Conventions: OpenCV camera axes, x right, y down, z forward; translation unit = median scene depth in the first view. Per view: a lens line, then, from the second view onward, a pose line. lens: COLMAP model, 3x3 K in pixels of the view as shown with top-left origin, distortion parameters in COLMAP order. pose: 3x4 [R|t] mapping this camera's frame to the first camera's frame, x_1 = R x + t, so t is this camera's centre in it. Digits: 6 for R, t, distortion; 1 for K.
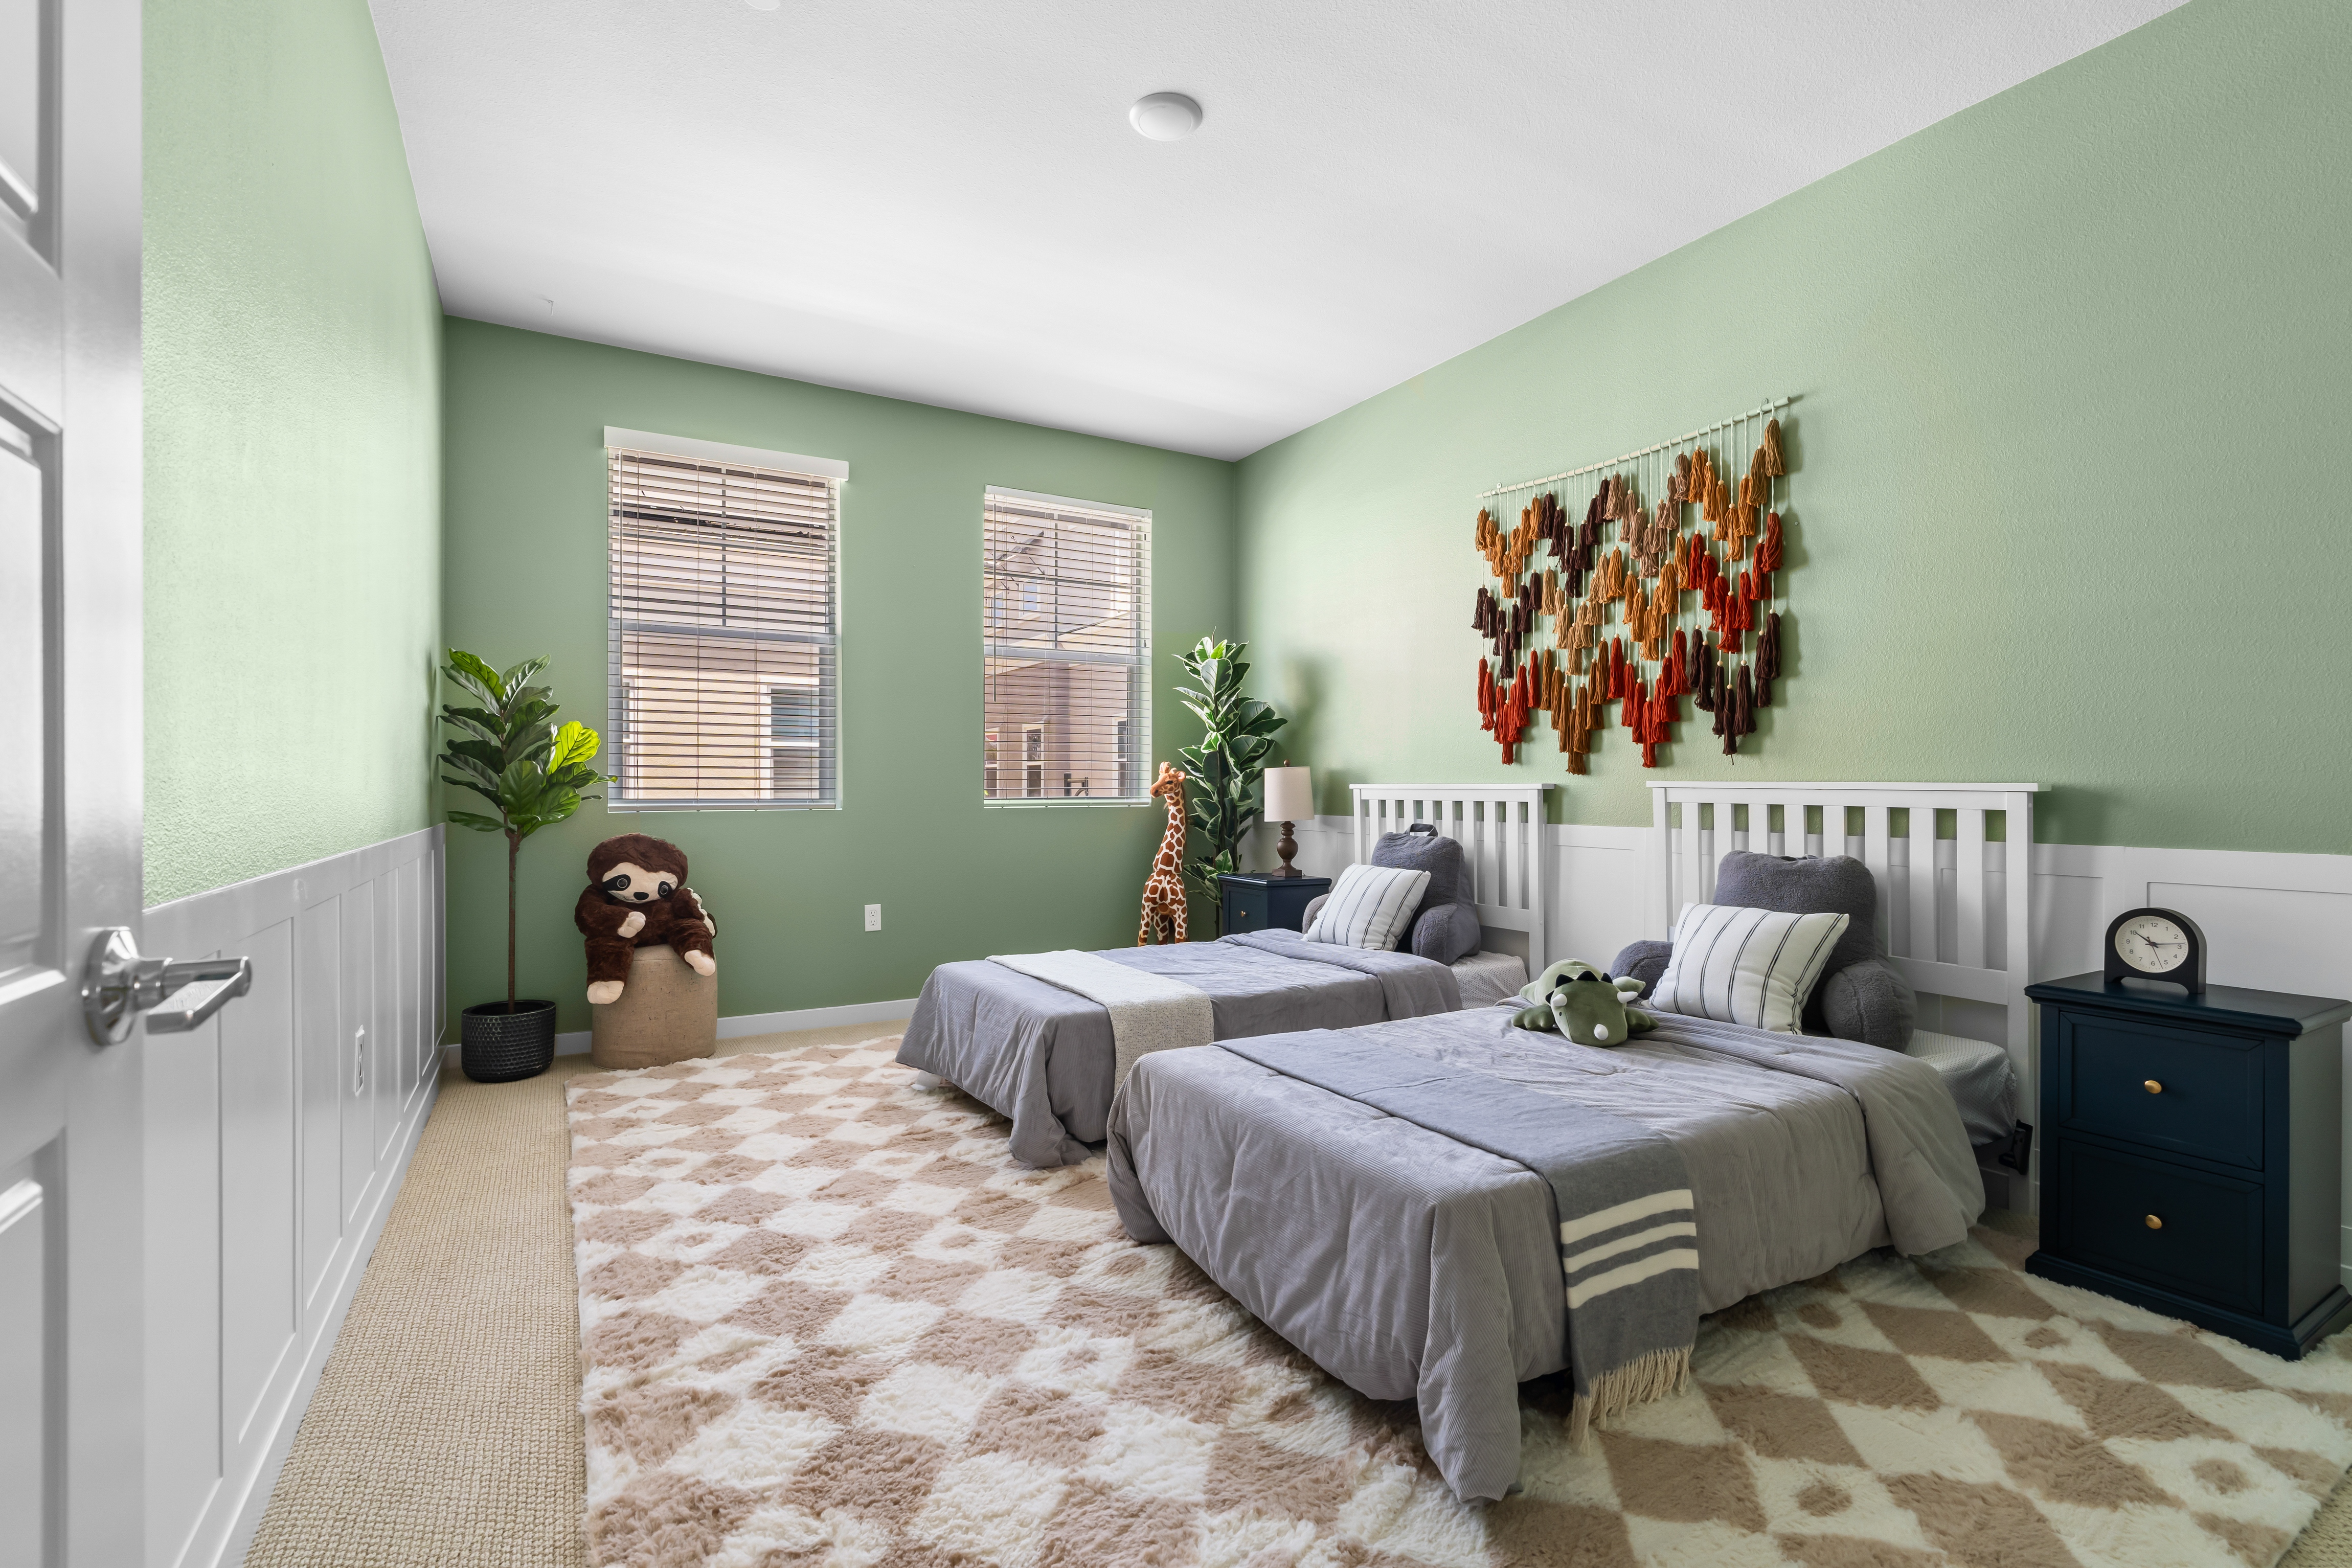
lens RADIAL K [[1052.7, 0, 1177.1], [0, 1052.7, 777.6], [0, 0, 1]] dist [-0.003620, -0.000266]
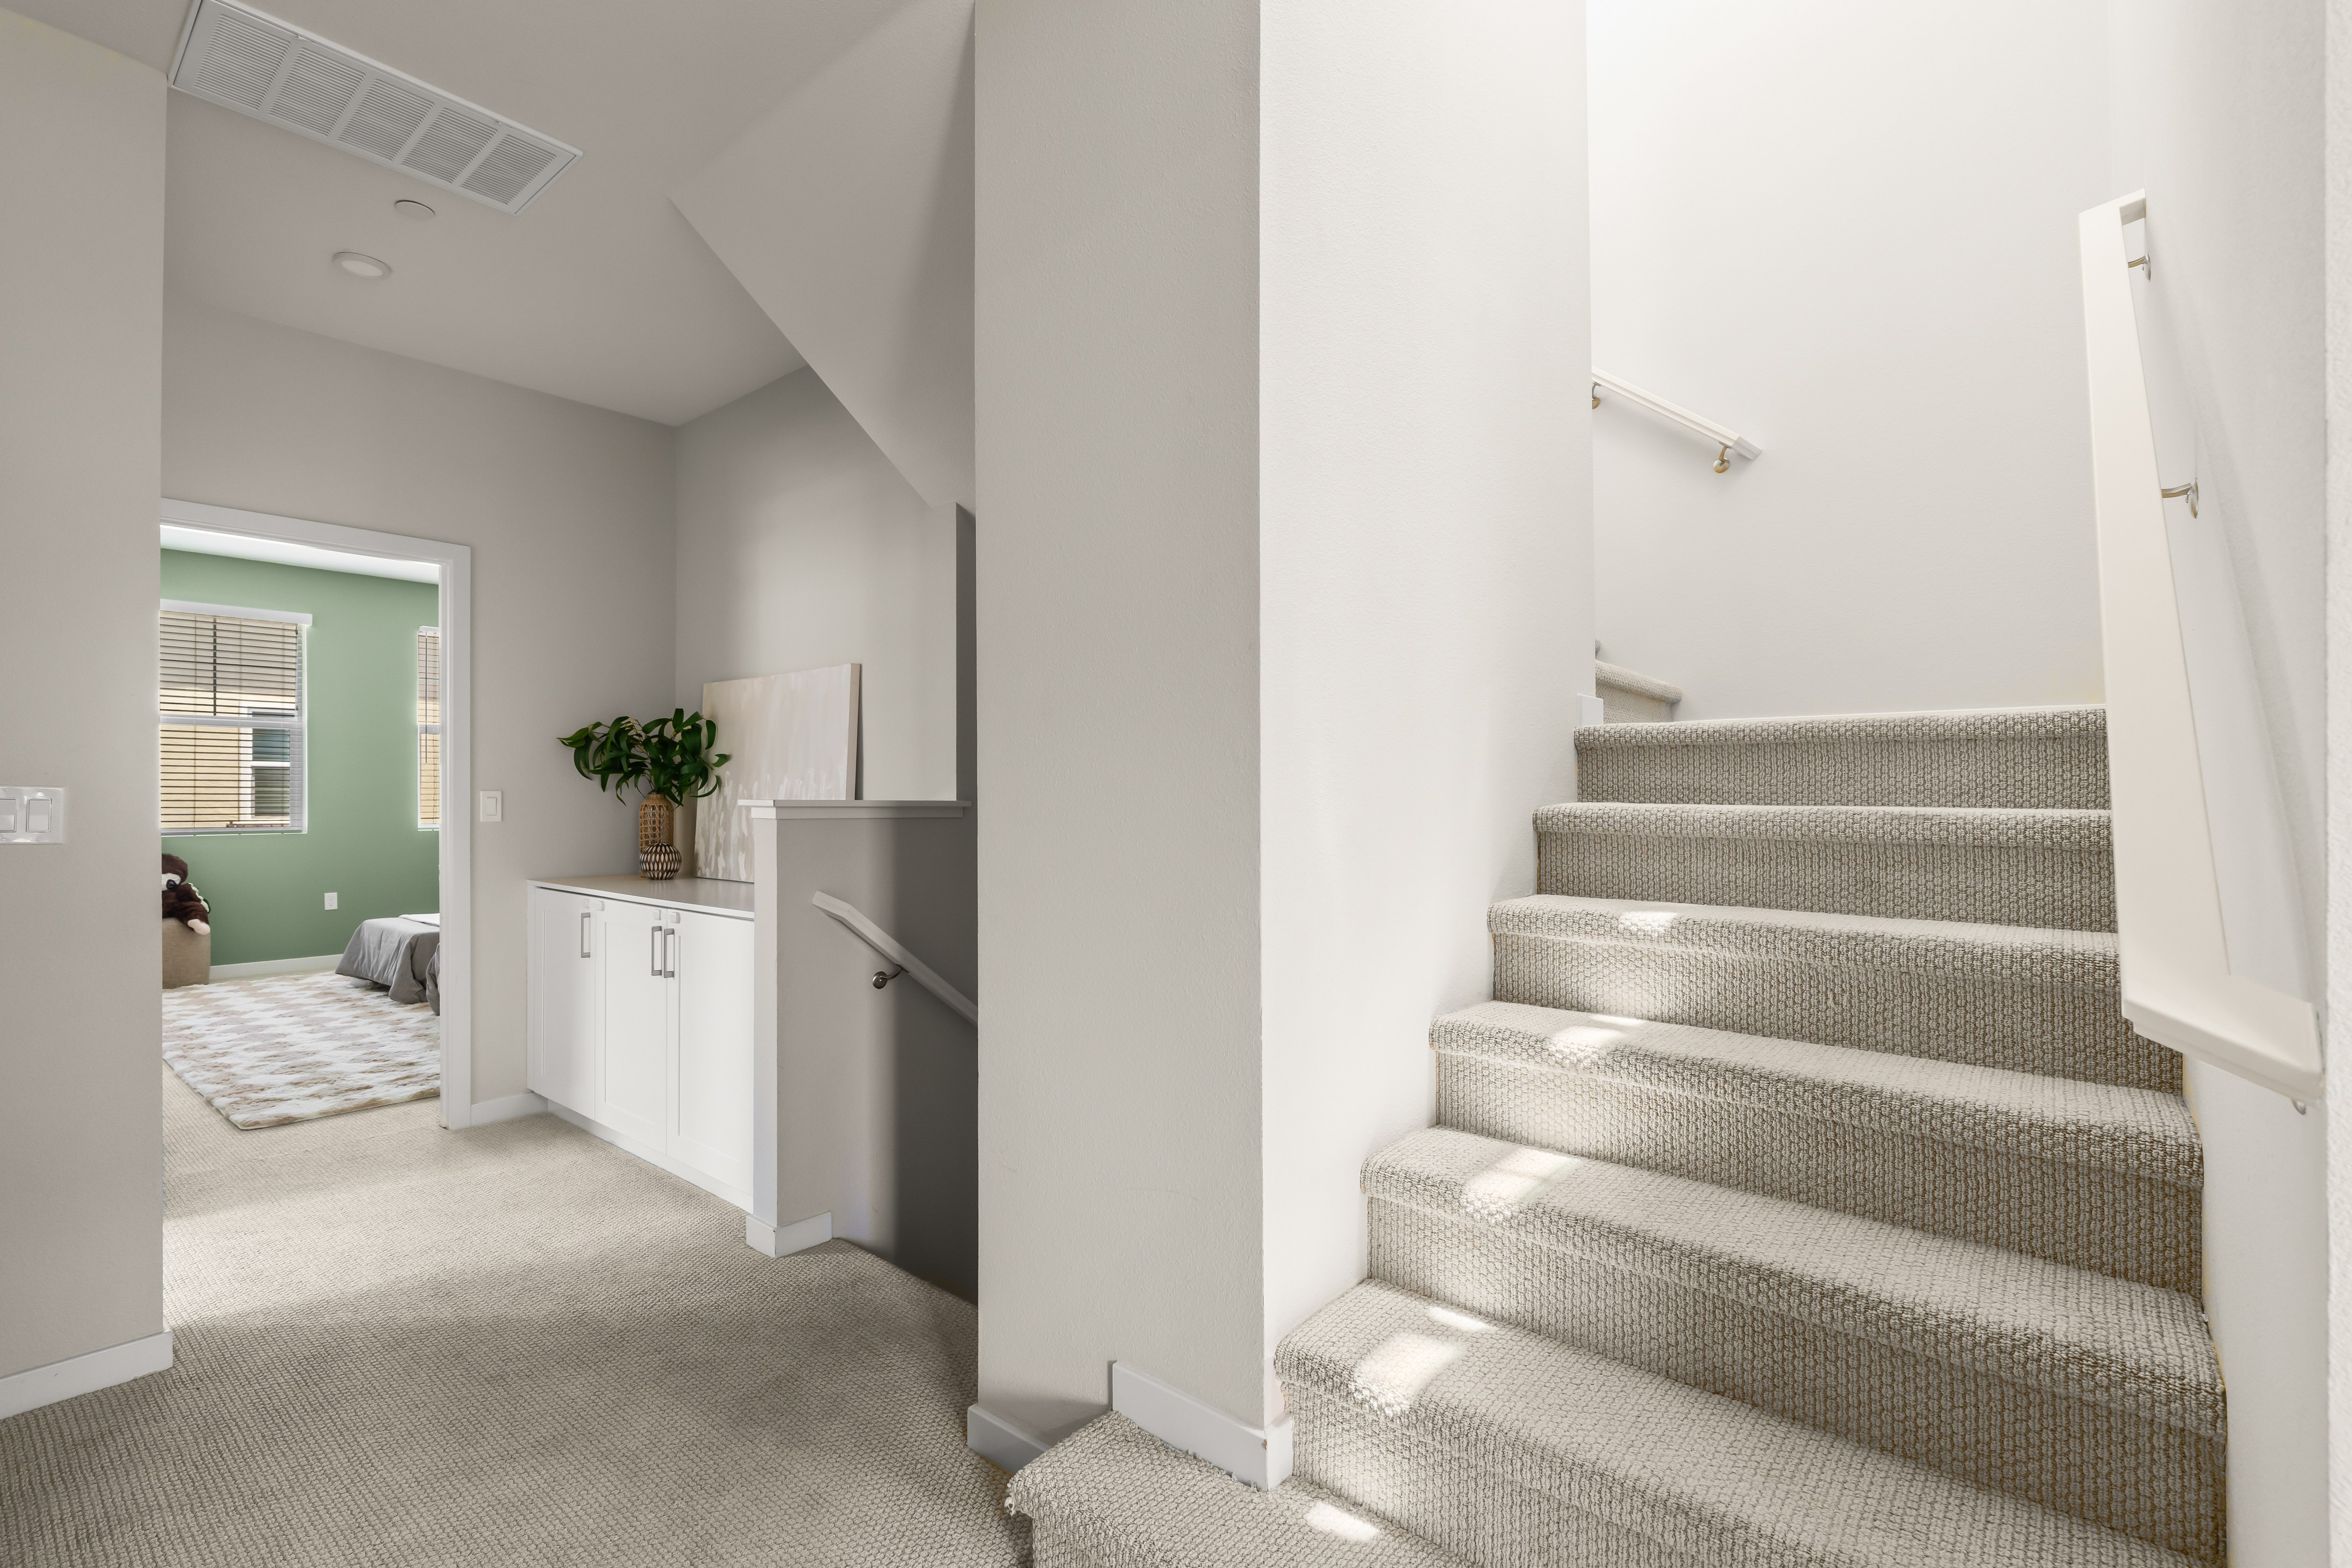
lens RADIAL K [[1052.7, 0, 1177.1], [0, 1052.7, 777.6], [0, 0, 1]] dist [-0.003620, -0.000266]
pose [[0.937462, 0.007028, 0.348018, 0.410612], [-0.005694, 0.999972, -0.004856, -0.060841], [-0.348042, 0.002570, 0.937475, -1.075080]]
